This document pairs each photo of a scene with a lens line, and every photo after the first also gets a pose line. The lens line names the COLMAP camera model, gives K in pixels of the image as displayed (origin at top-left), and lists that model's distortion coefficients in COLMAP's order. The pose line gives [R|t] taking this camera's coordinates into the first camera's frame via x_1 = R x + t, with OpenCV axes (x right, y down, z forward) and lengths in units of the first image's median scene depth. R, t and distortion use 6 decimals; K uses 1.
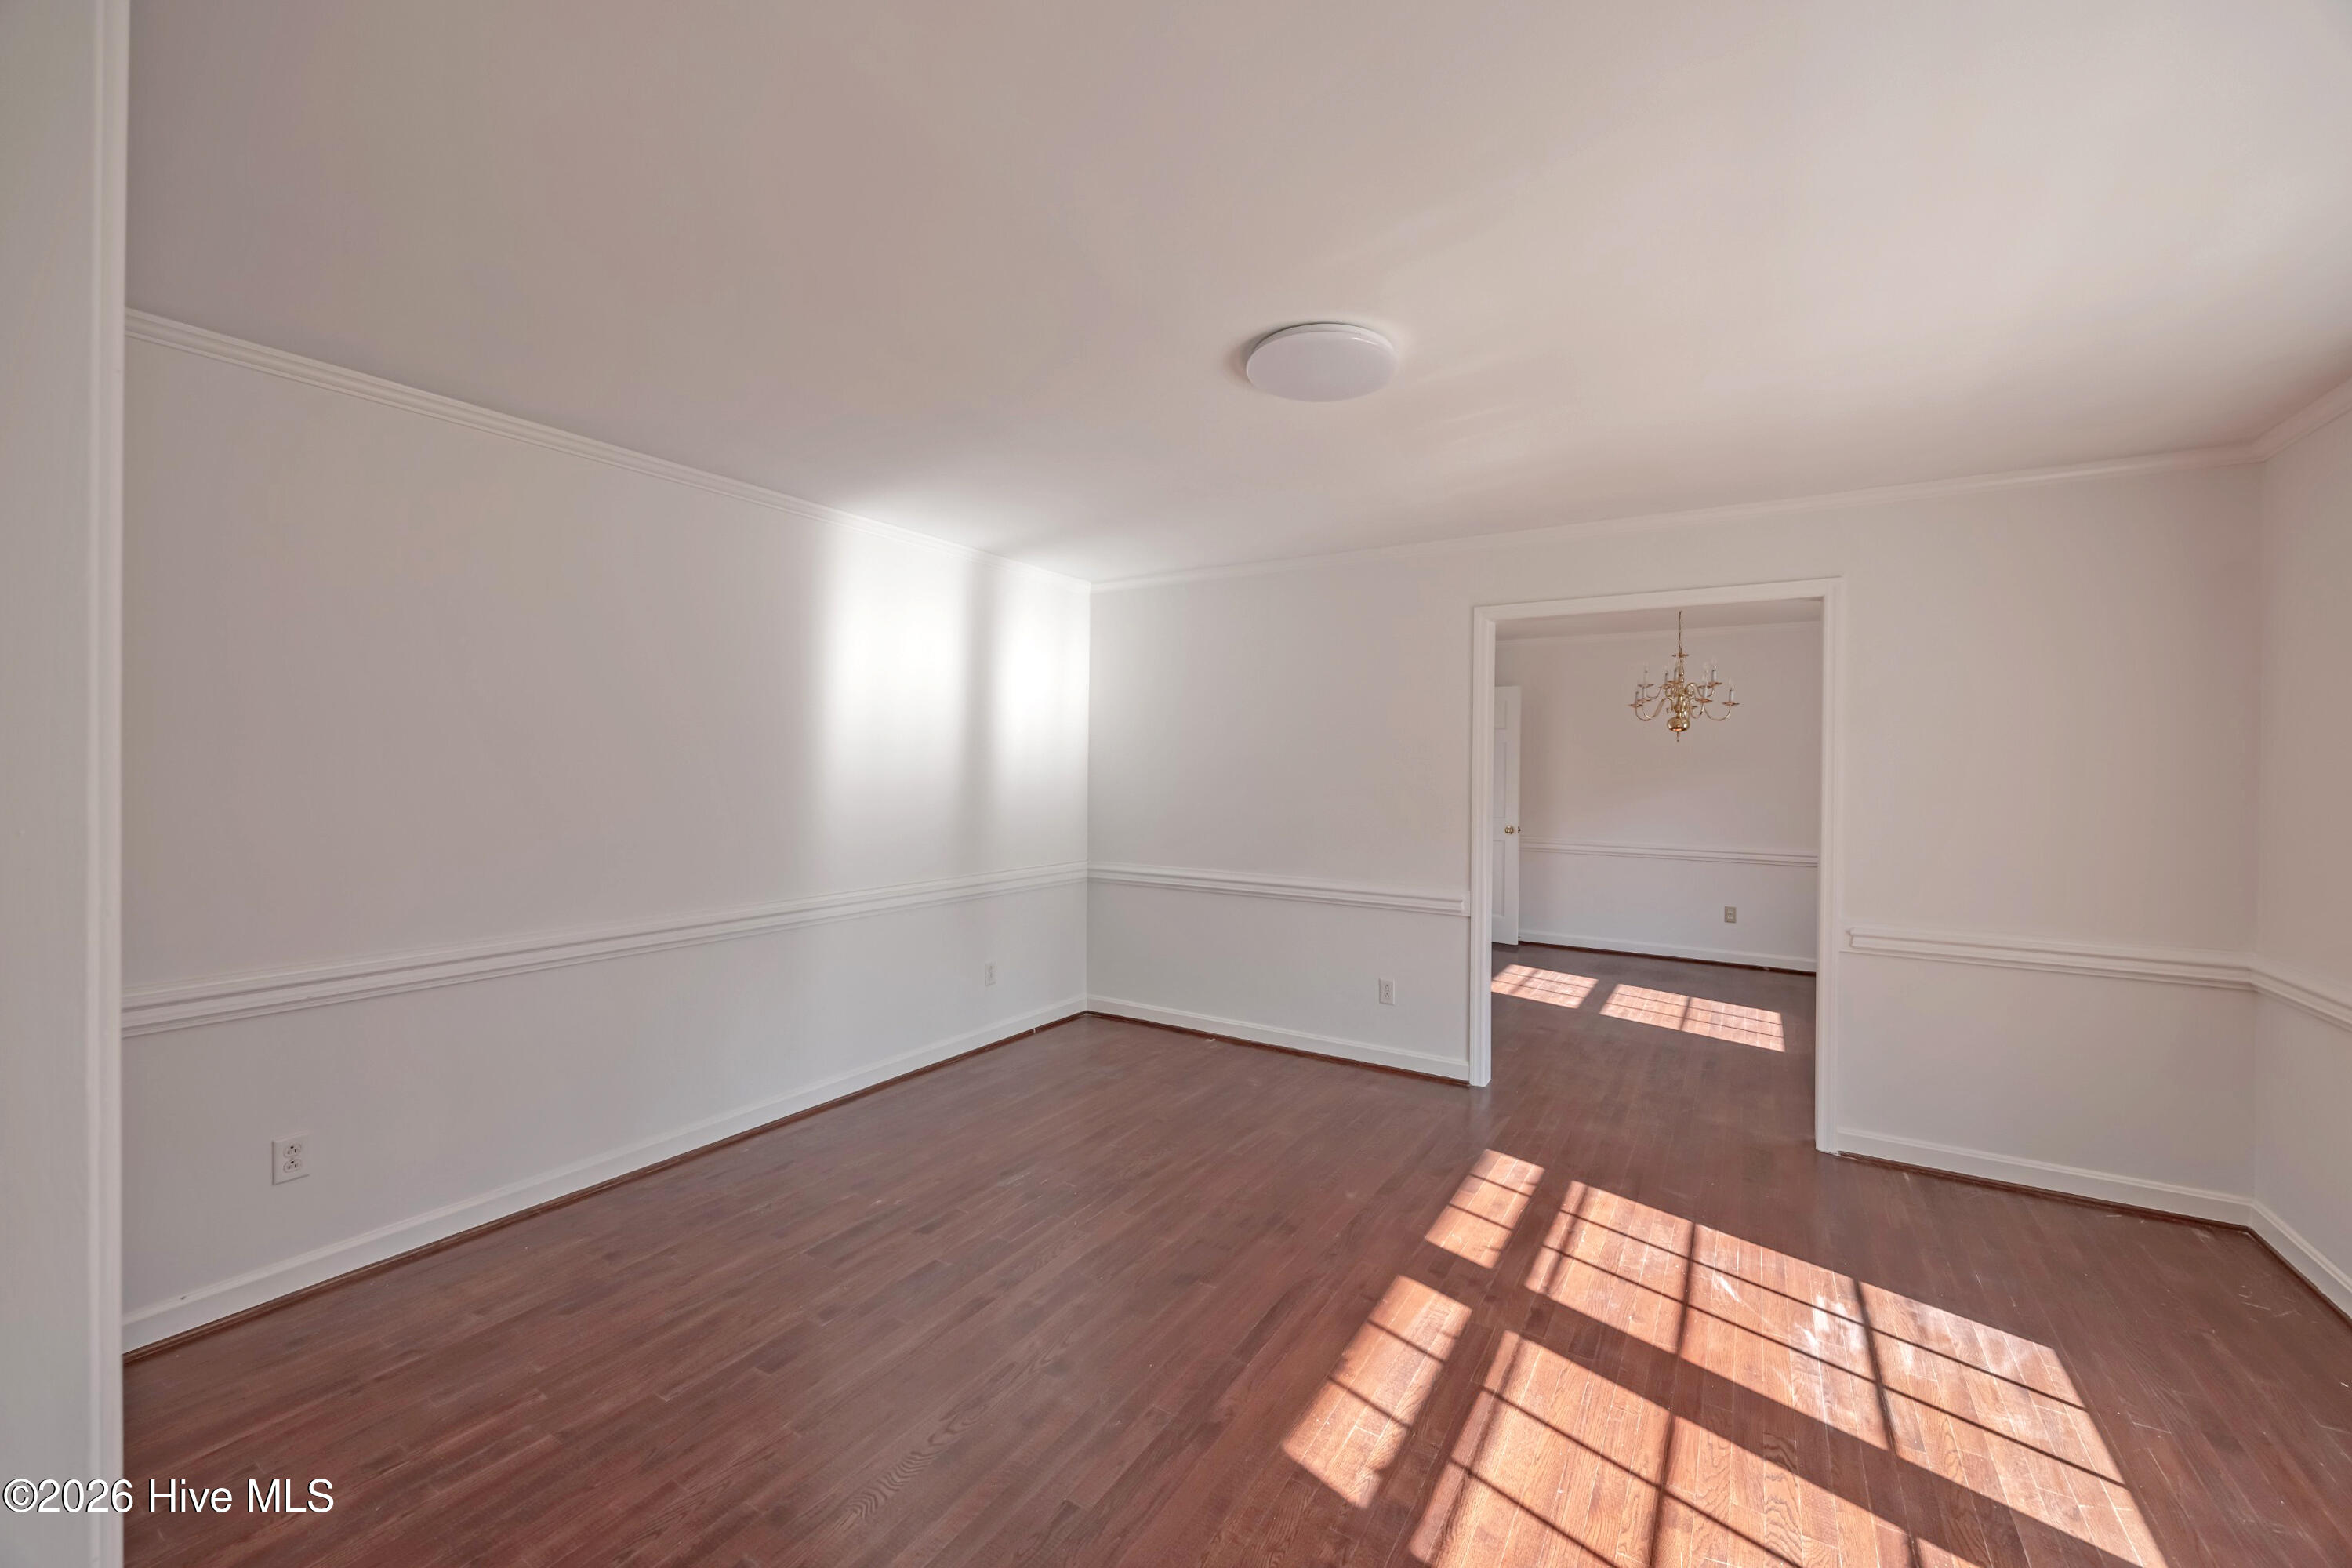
lens RADIAL K [[912.9, 0, 1188.5], [0, 912.9, 767.8], [0, 0, 1]] dist [-0.003601, 0.000020]
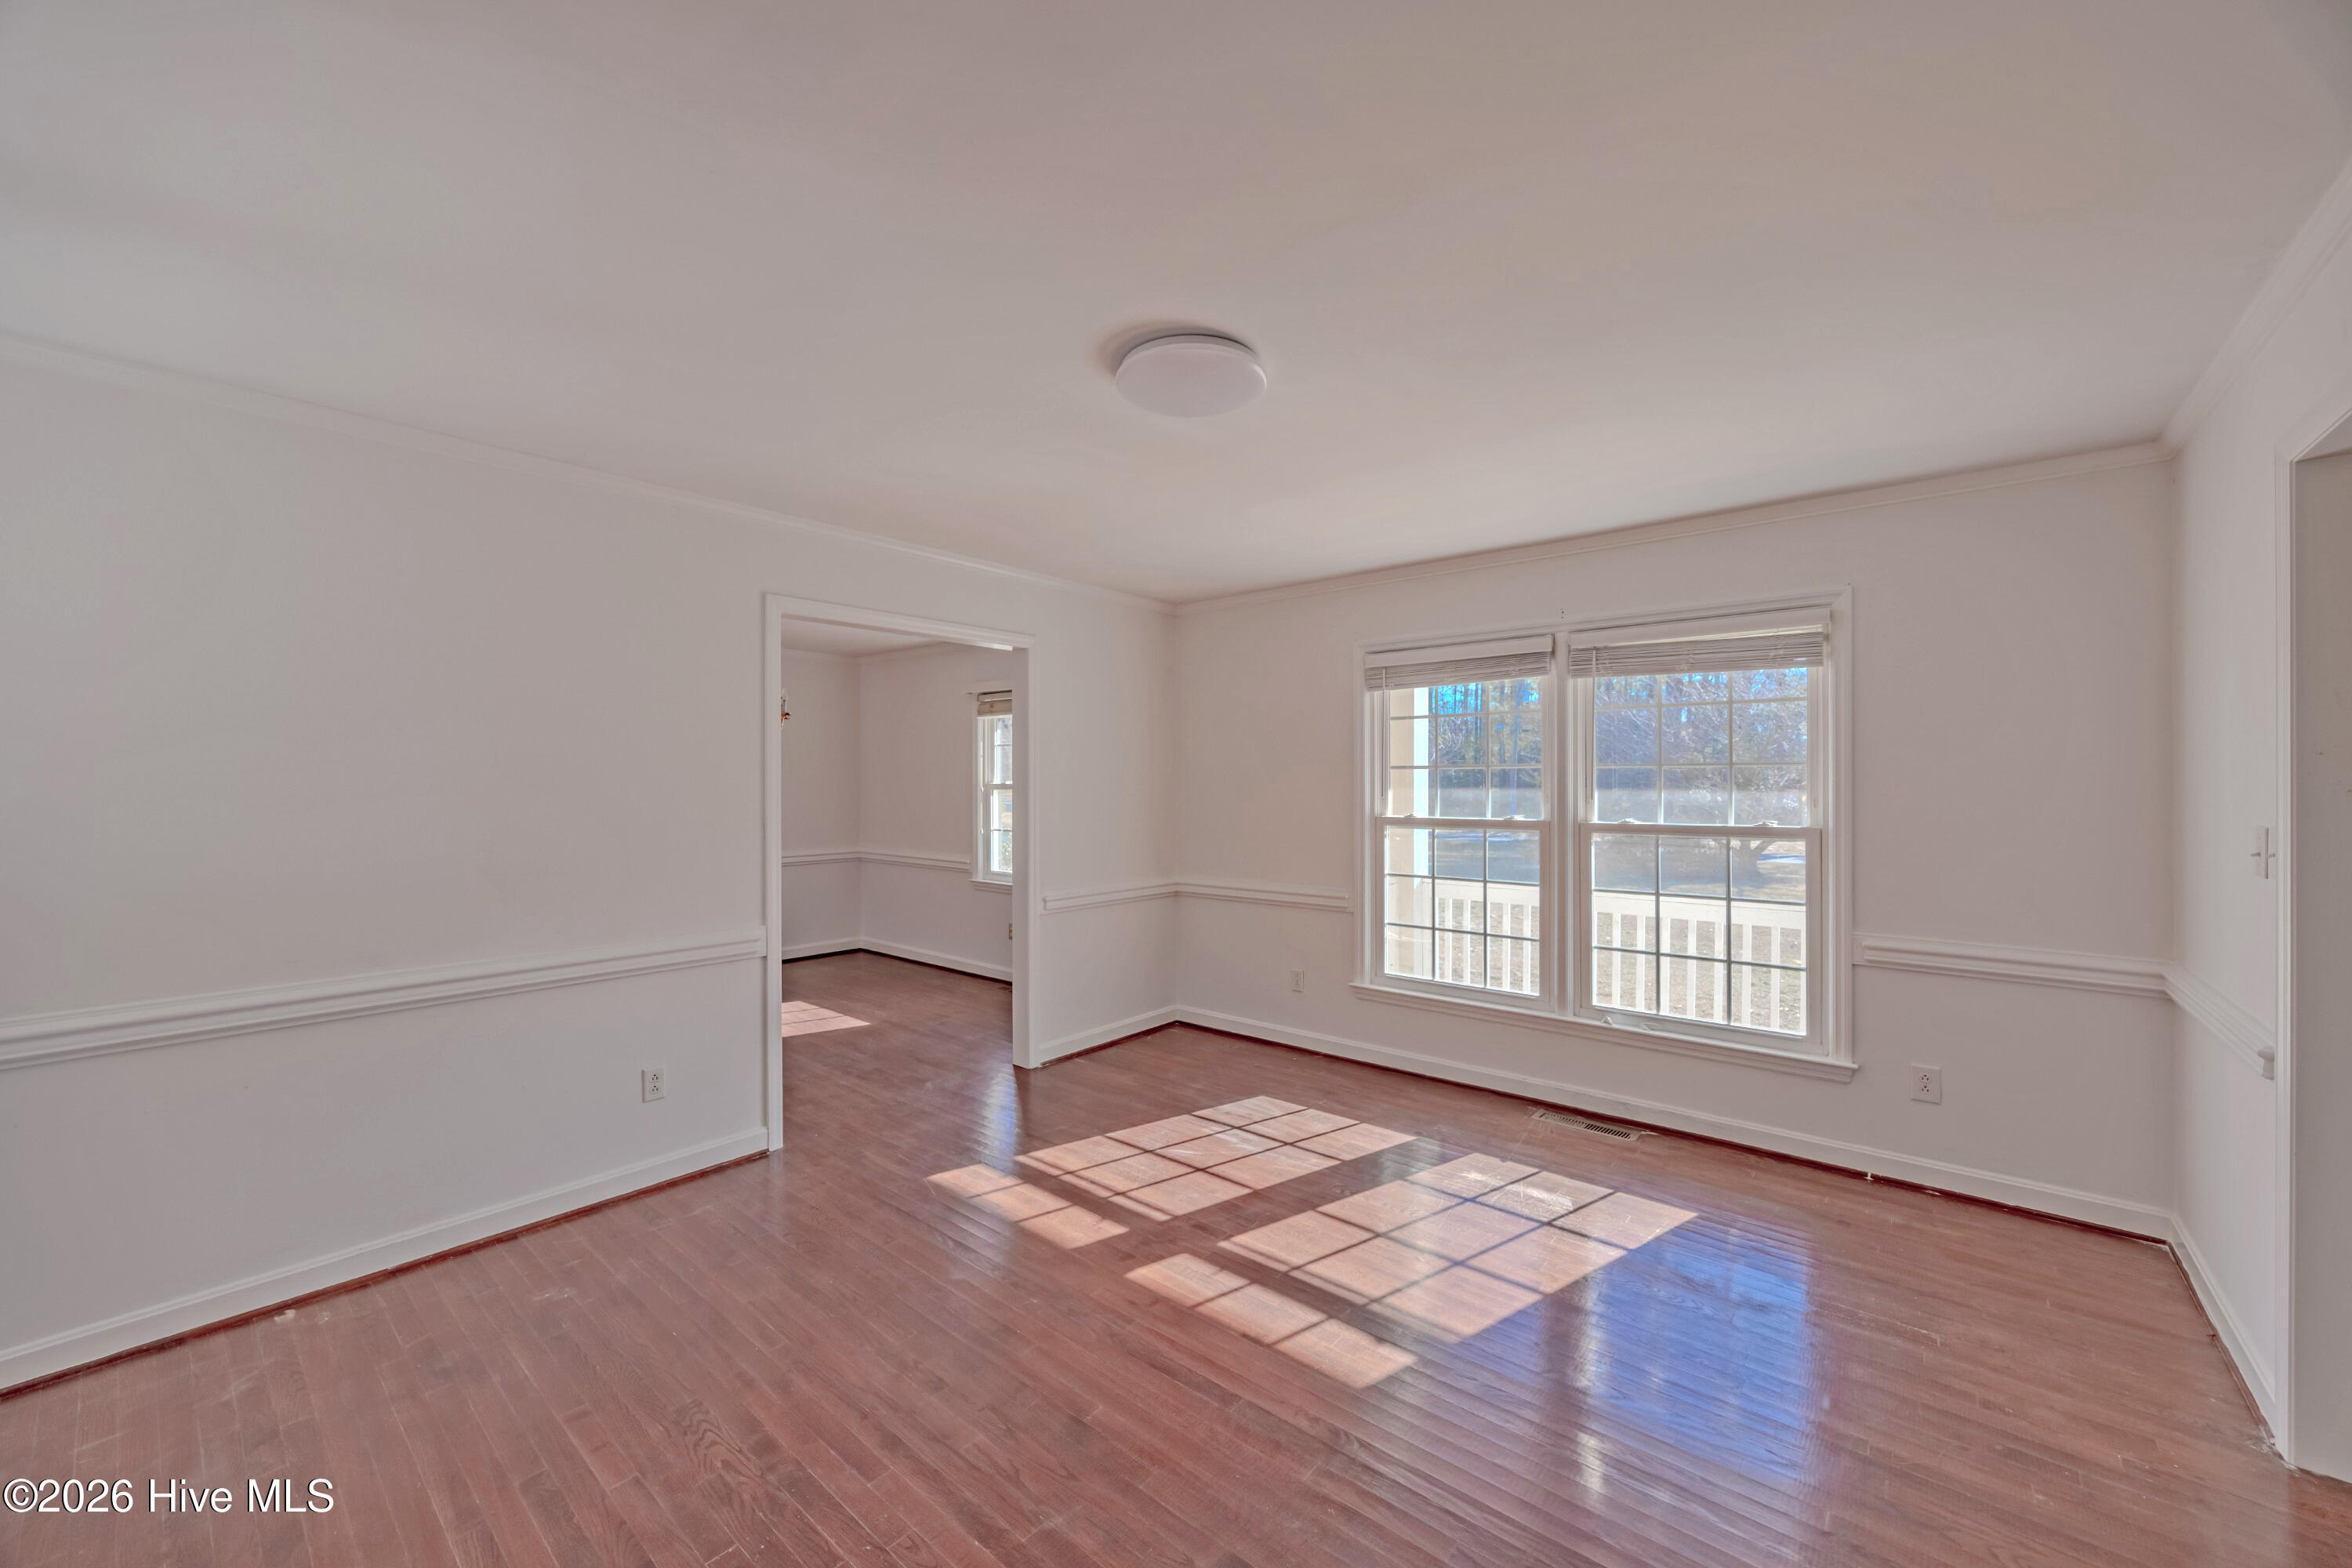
lens RADIAL K [[912.9, 0, 1182.3], [0, 912.9, 793.8], [0, 0, 1]] dist [-0.003601, 0.000020]
pose [[0.122722, -0.023854, 0.992154, -0.748728], [0.001046, 0.999714, 0.023906, -0.012669], [-0.992441, -0.001896, 0.122712, 0.789025]]
